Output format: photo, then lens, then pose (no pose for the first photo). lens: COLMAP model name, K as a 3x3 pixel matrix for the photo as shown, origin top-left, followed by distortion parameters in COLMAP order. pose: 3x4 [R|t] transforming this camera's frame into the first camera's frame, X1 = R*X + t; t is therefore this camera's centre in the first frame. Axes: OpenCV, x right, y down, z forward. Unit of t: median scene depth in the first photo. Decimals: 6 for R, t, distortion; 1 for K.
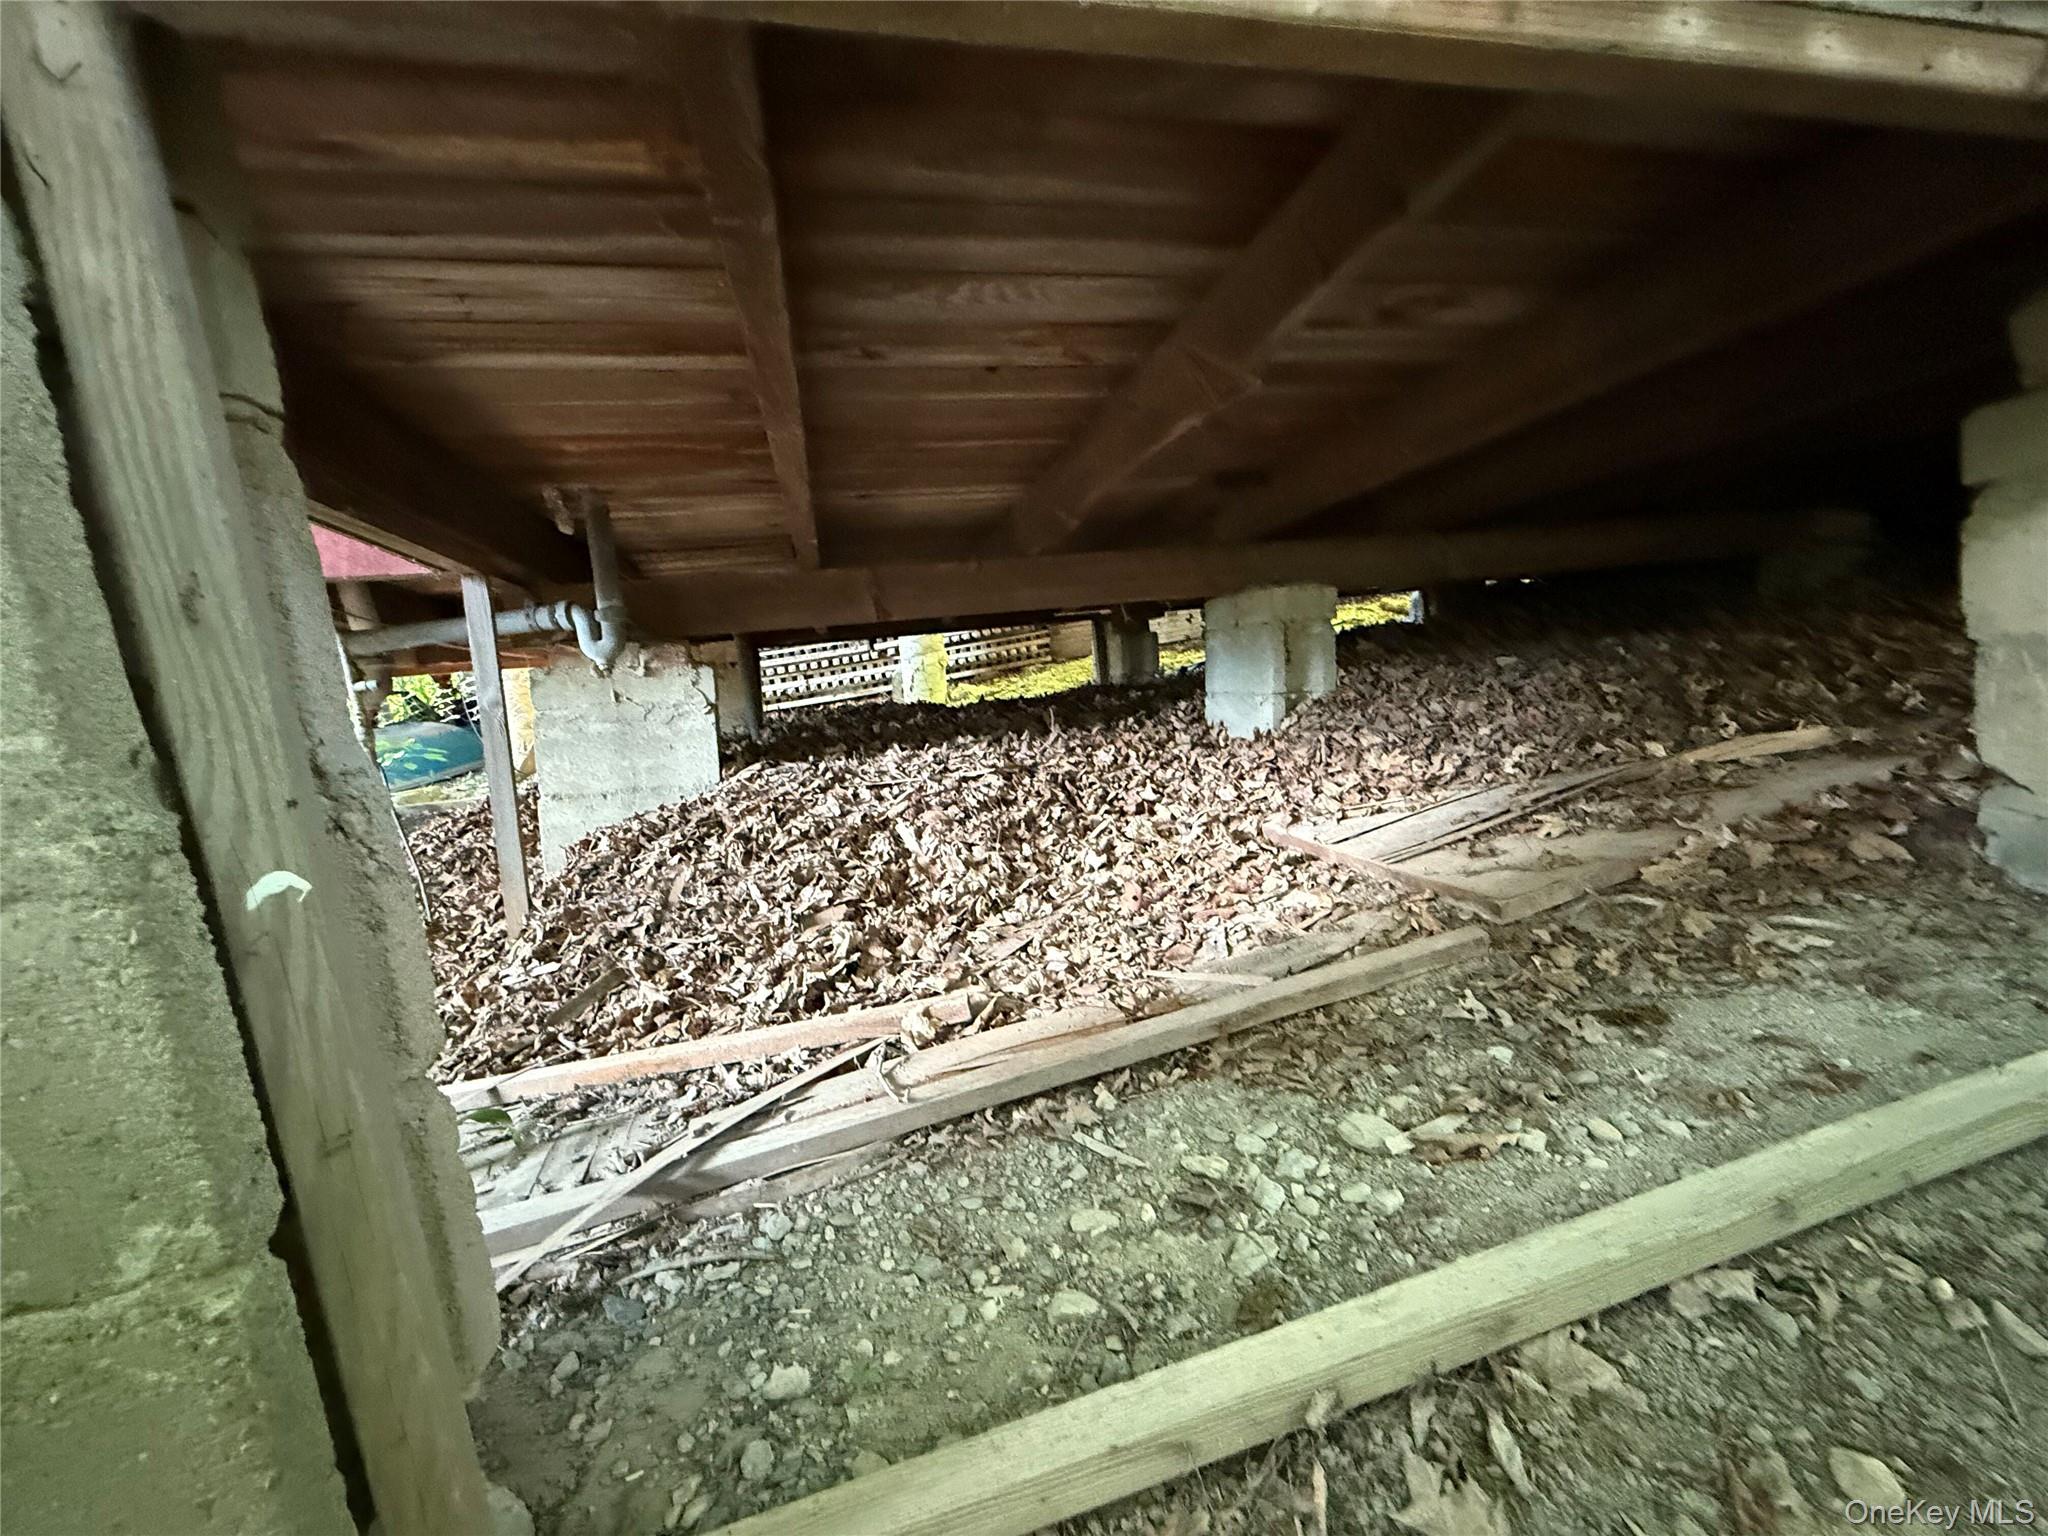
lens RADIAL K [[816.7, 0, 1015.6], [0, 816.7, 765.2], [0, 0, 1]] dist [-0.001063, 0.000245]
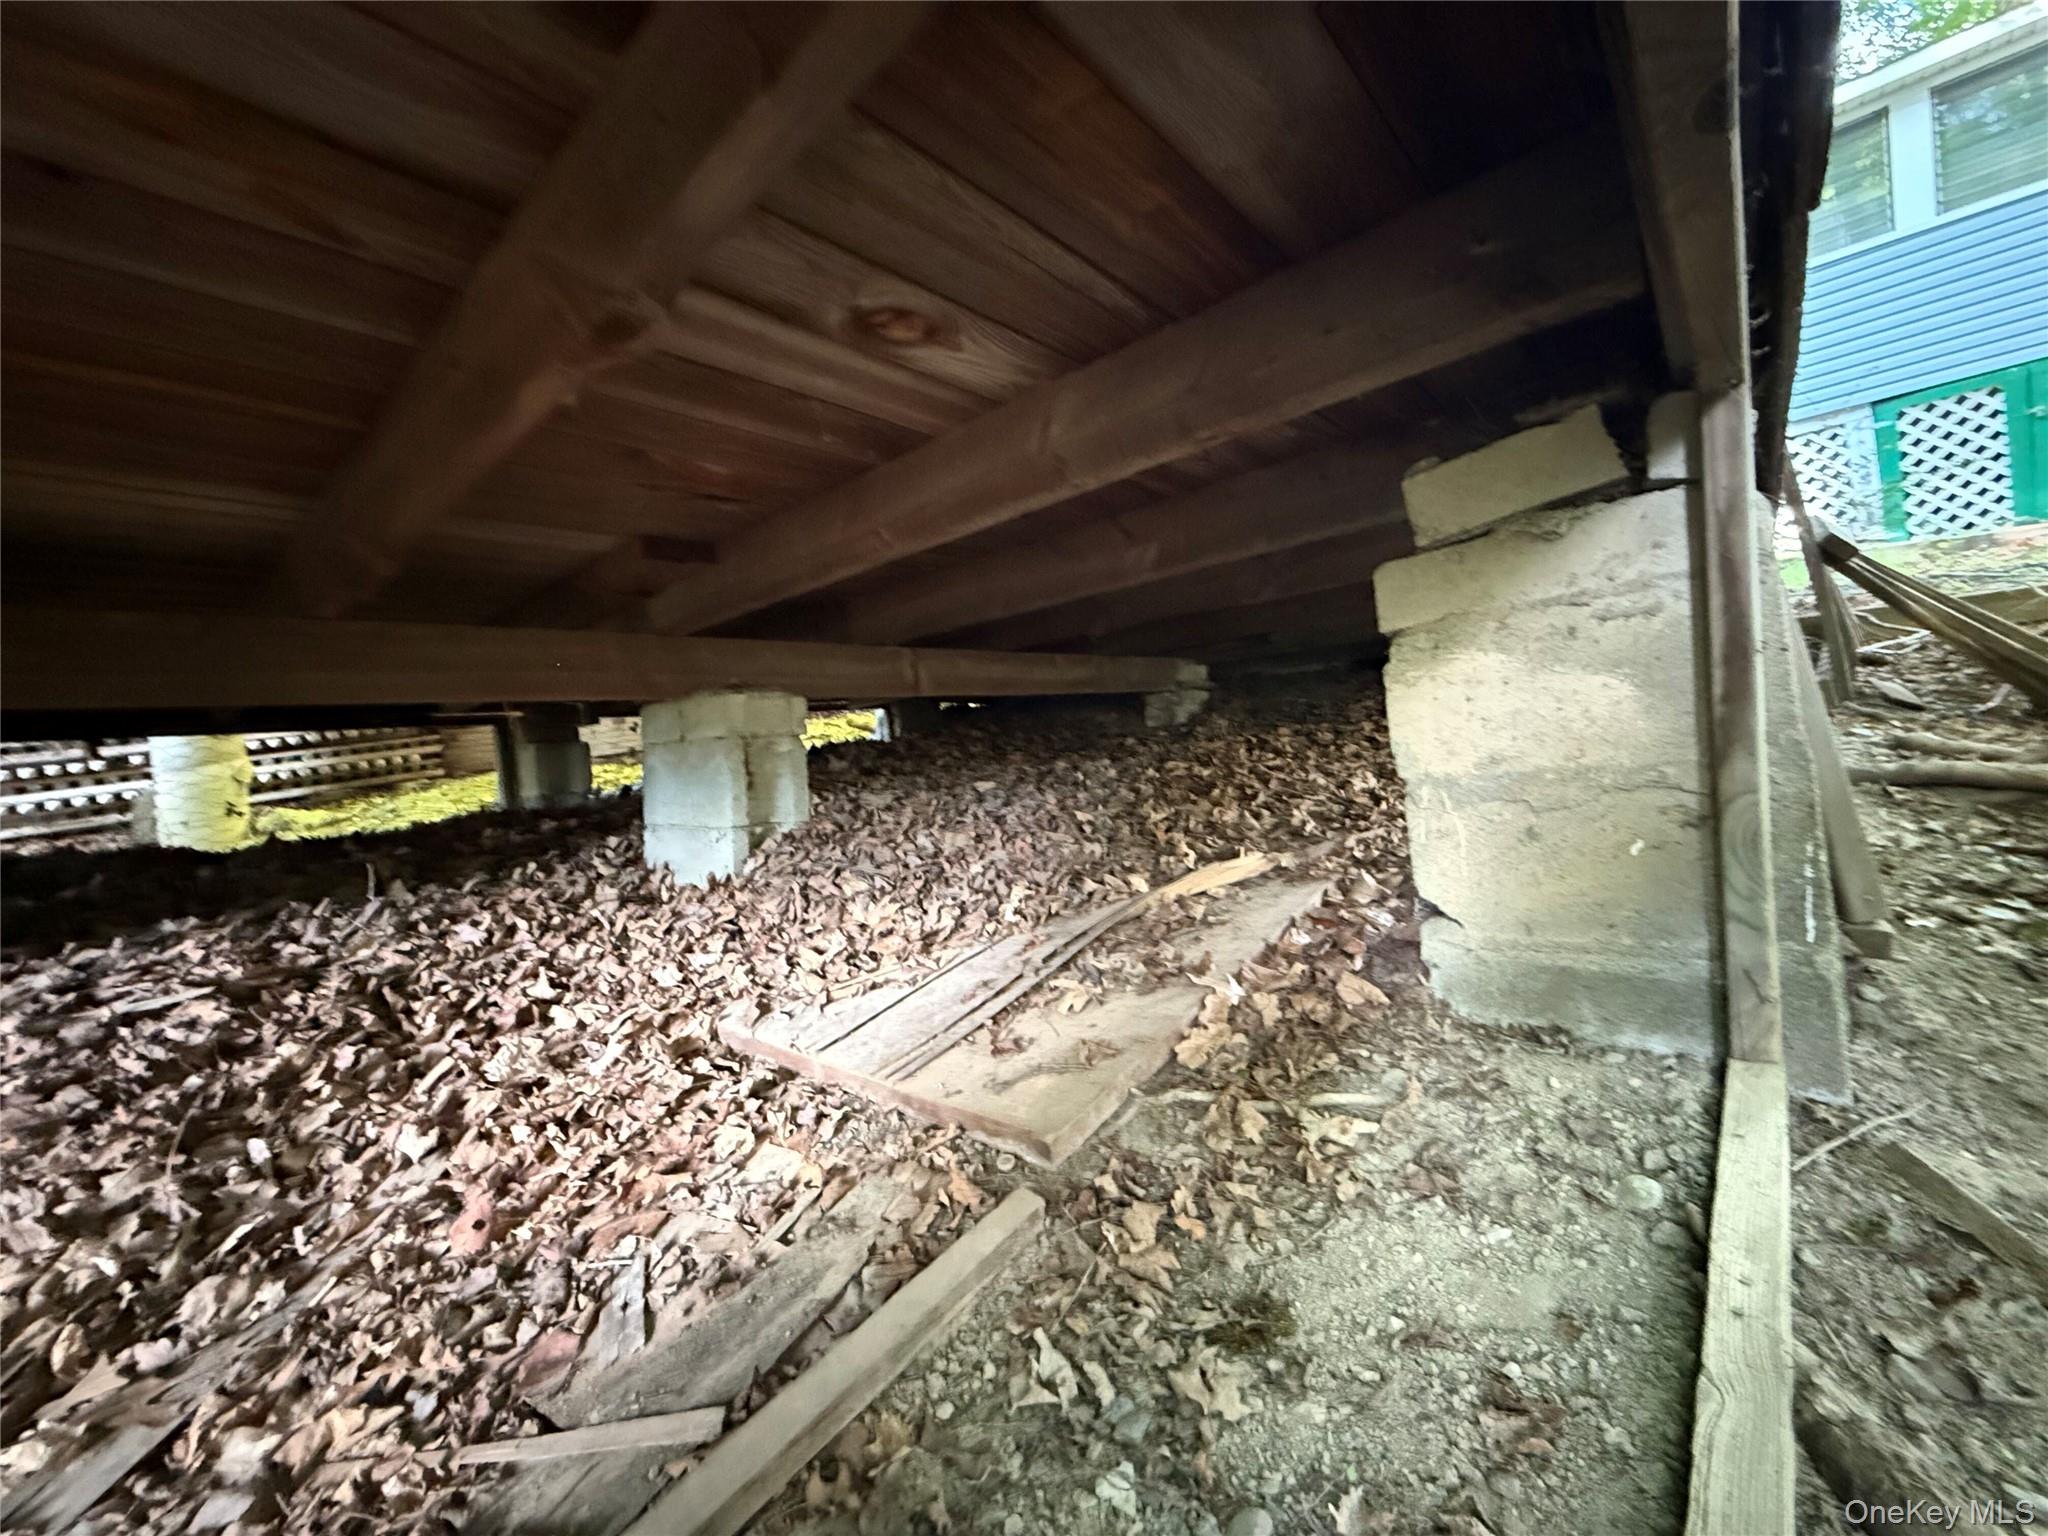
lens RADIAL K [[816.7, 0, 1020.3], [0, 816.7, 763.1], [0, 0, 1]] dist [-0.001063, 0.000245]
pose [[0.808184, 0.013555, 0.588774, 0.103823], [0.067513, 0.991012, -0.115488, -0.053309], [-0.585048, 0.133085, 0.800005, 0.277997]]
